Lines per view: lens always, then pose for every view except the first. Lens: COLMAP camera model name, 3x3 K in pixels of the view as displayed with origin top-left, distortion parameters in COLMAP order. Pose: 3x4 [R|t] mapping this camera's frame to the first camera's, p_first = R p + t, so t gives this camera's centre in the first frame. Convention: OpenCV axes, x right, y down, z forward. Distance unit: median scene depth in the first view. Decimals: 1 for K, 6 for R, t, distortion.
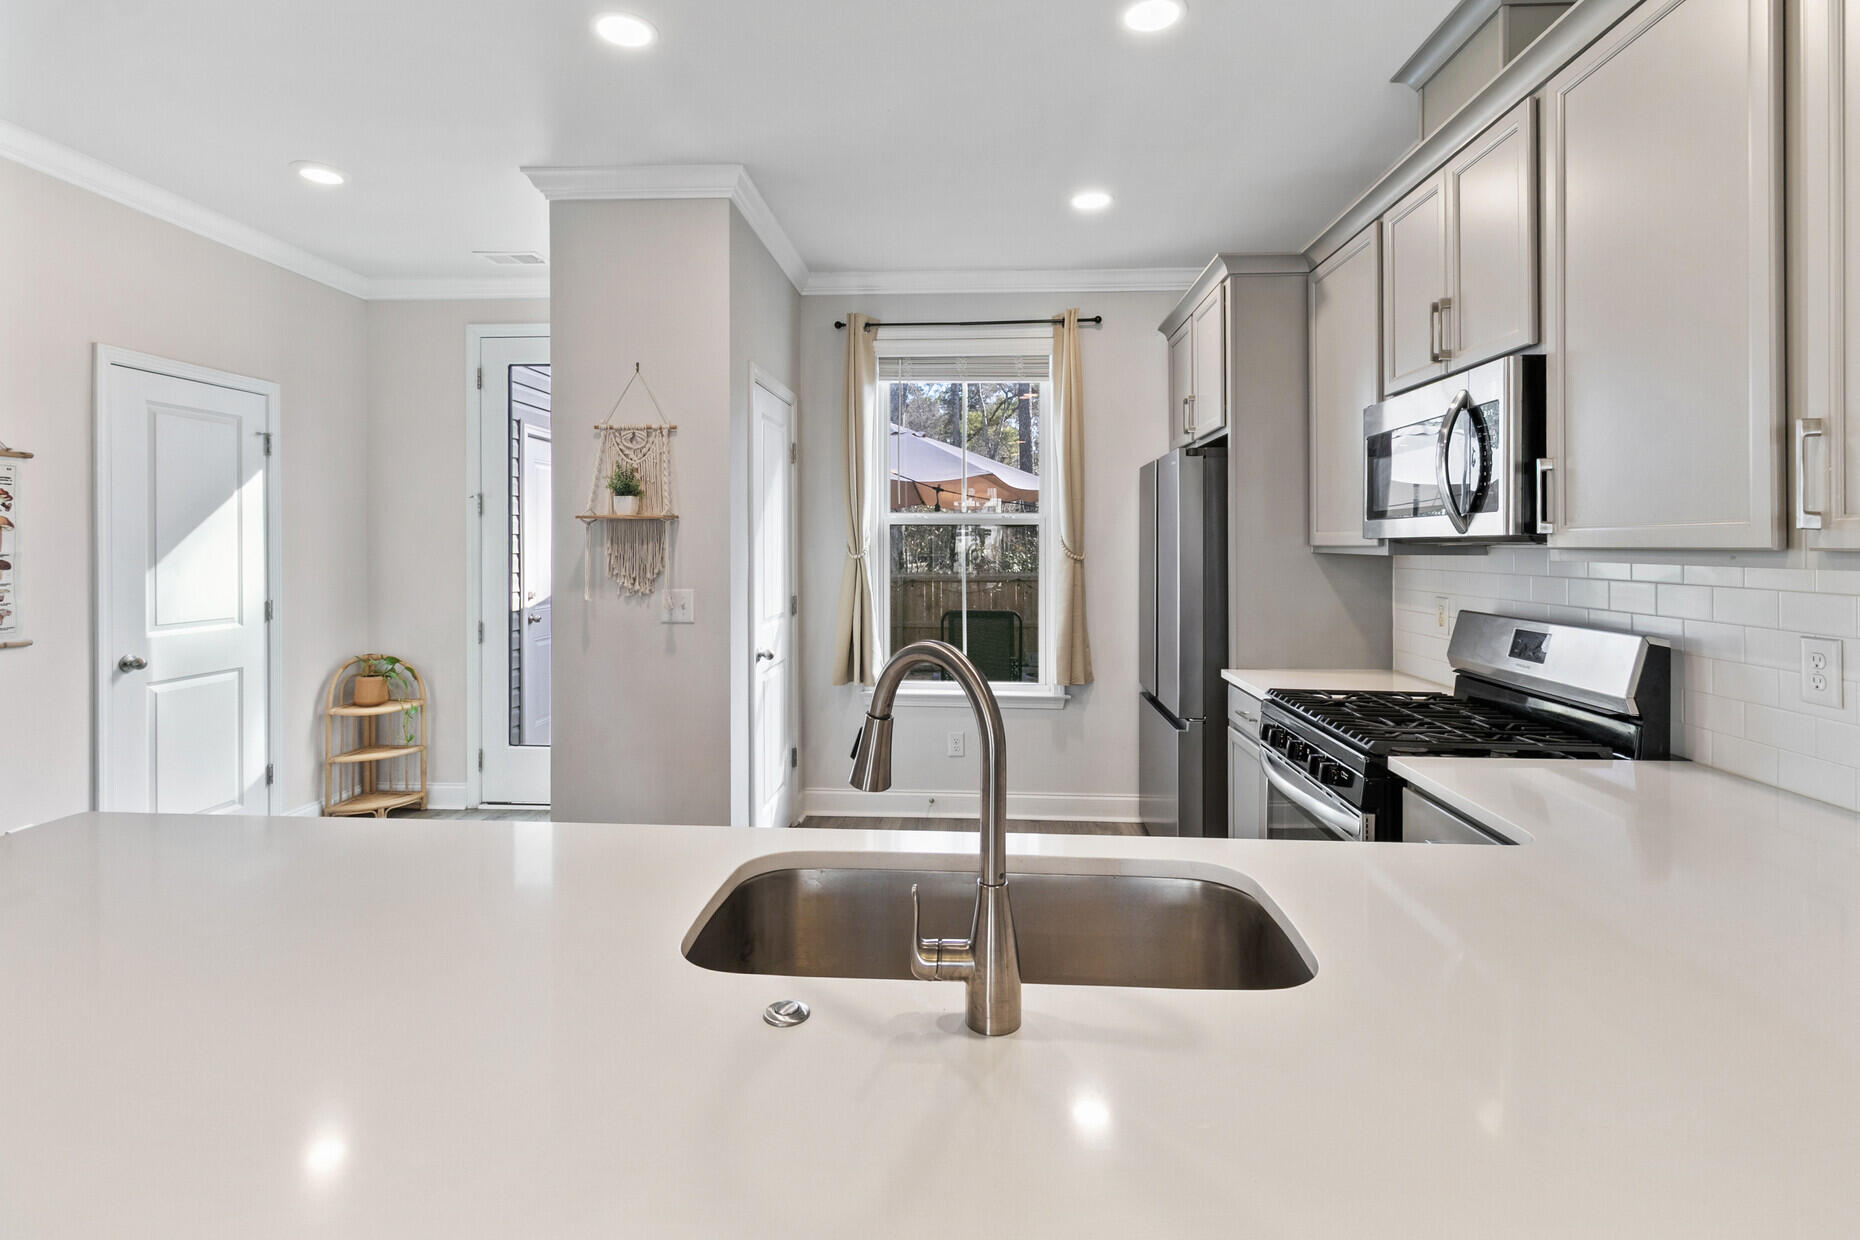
lens RADIAL K [[883.4, 0, 934.6], [0, 883.4, 536.8], [0, 0, 1]] dist [-0.002009, -0.000104]
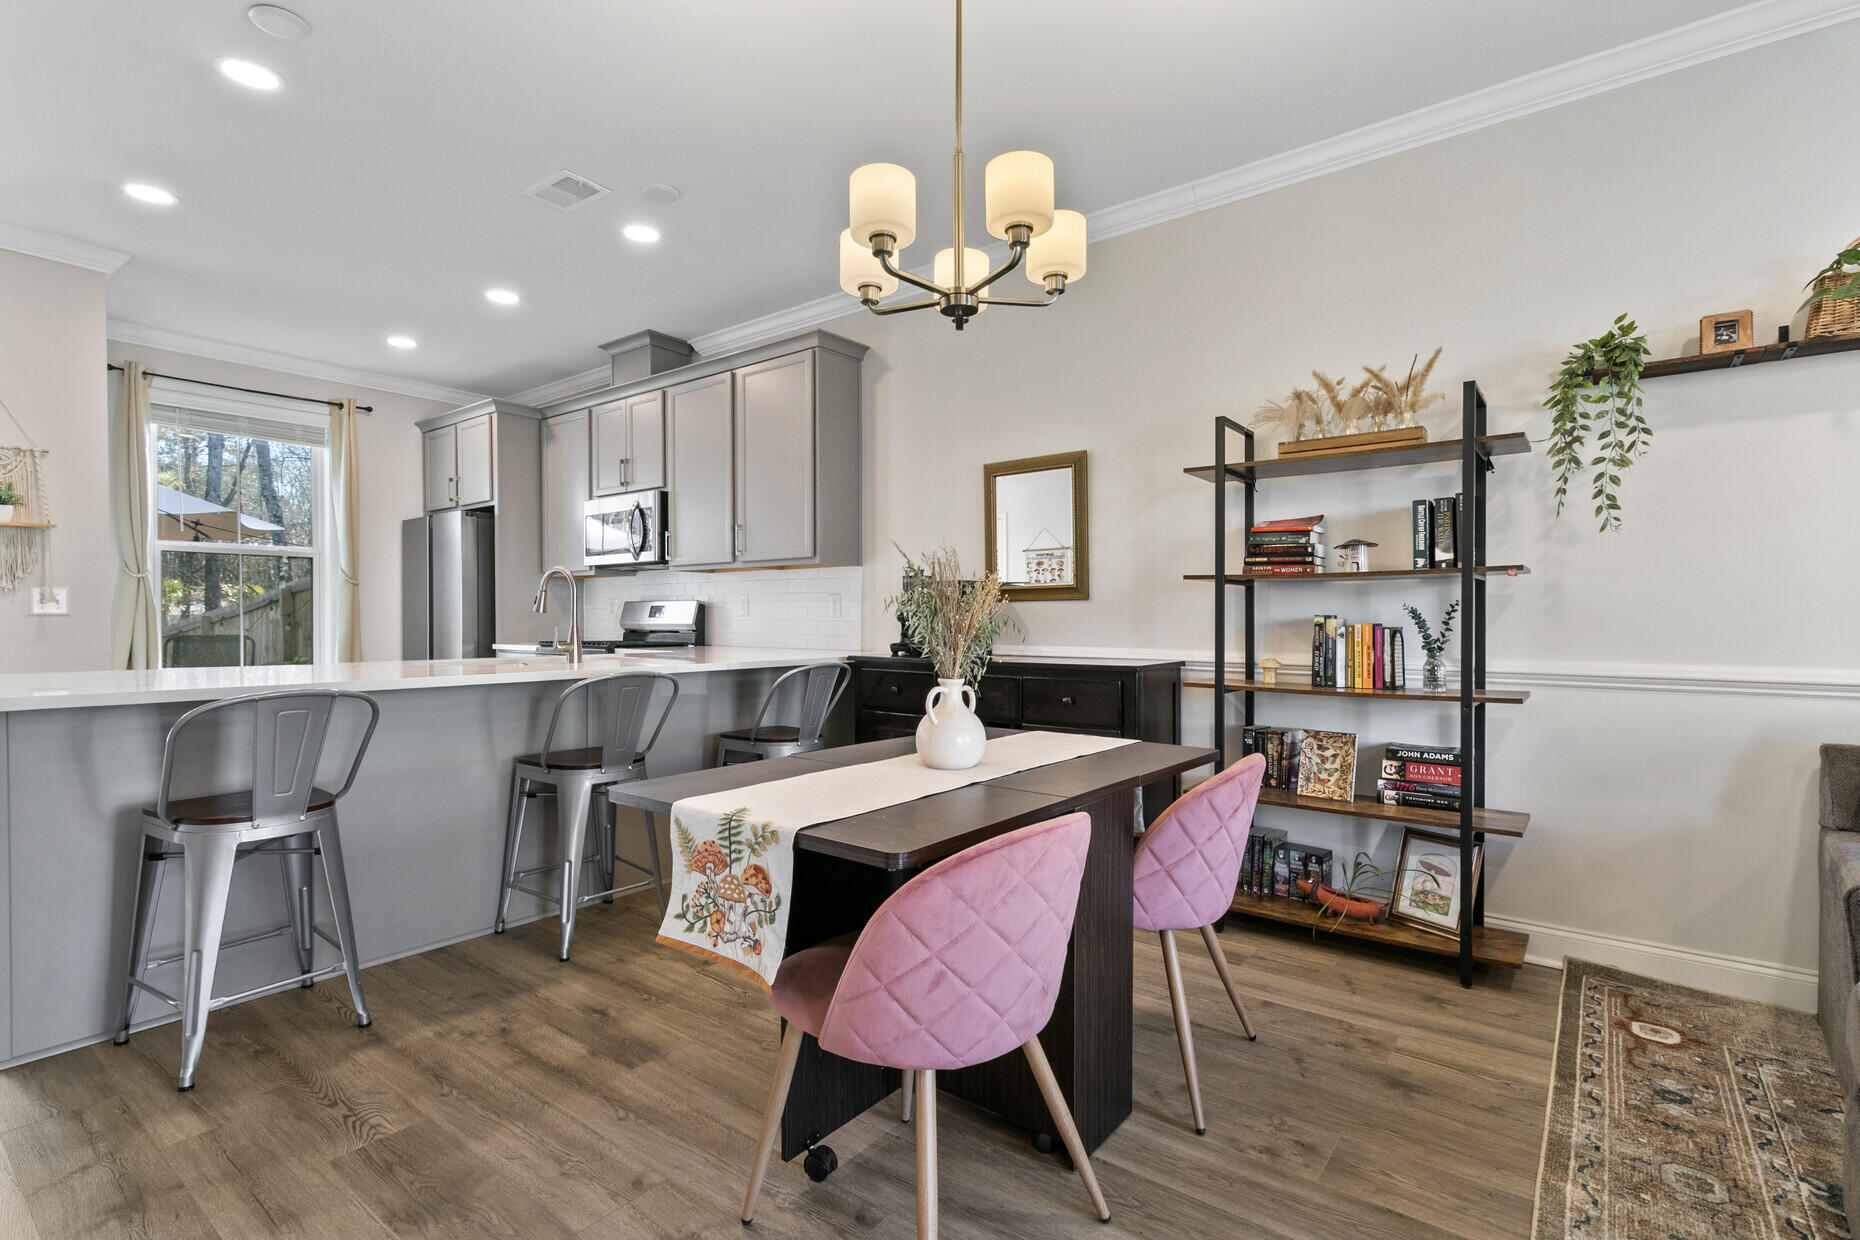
lens RADIAL K [[870.6, 0, 931.2], [0, 870.6, 628.4], [0, 0, 1]] dist [0.002648, 0.000086]
pose [[0.569998, -0.011242, 0.821569, -0.590252], [-0.005580, 0.999830, 0.017553, 0.088684], [-0.821627, -0.014590, 0.569838, -0.667505]]
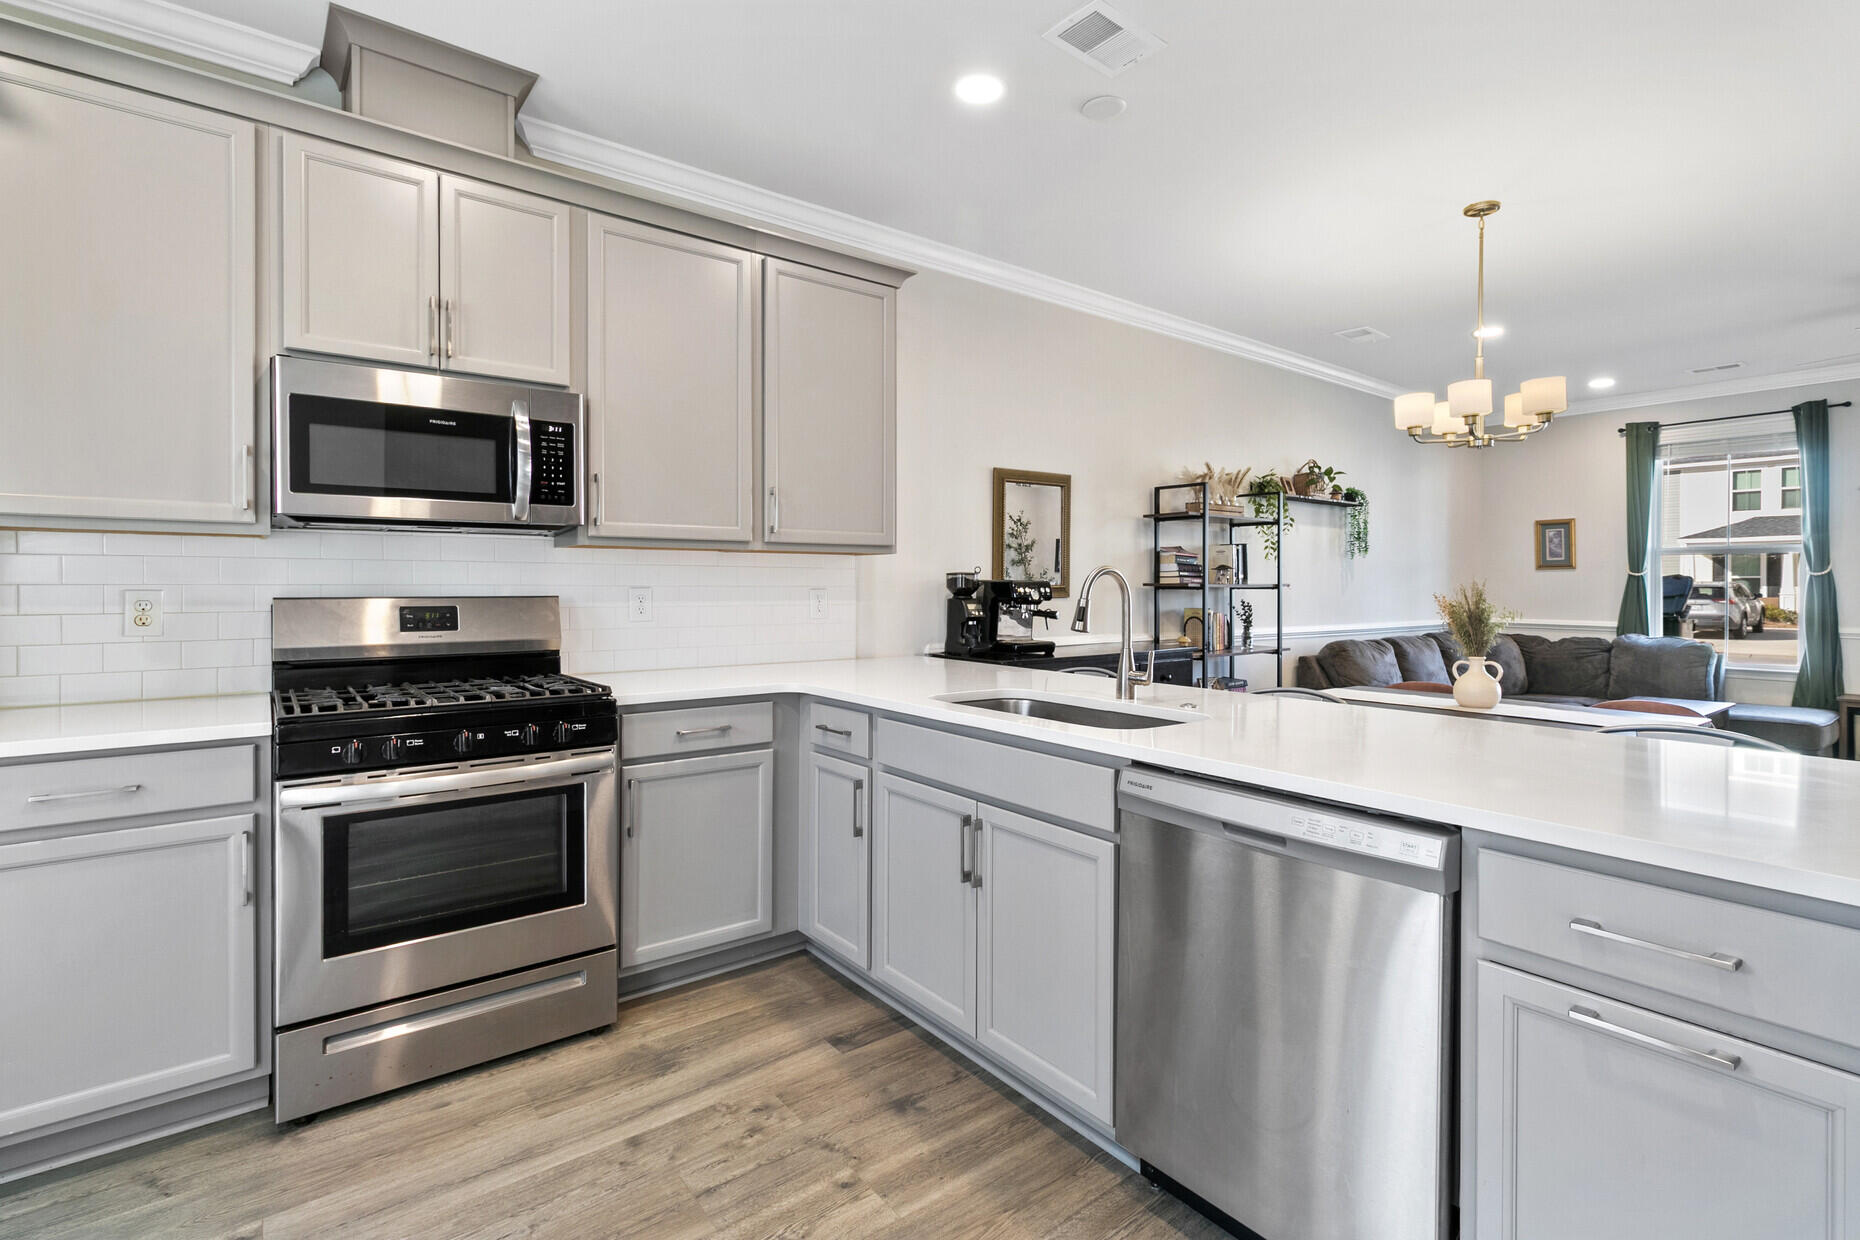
lens RADIAL K [[861.5, 0, 929.1], [0, 861.5, 589.9], [0, 0, 1]] dist [0.000225, 0.000126]
pose [[-0.649112, -0.007668, 0.760654, -0.438523], [-0.008152, 0.999962, 0.003125, 0.054846], [-0.760649, -0.004172, -0.649149, 0.893824]]
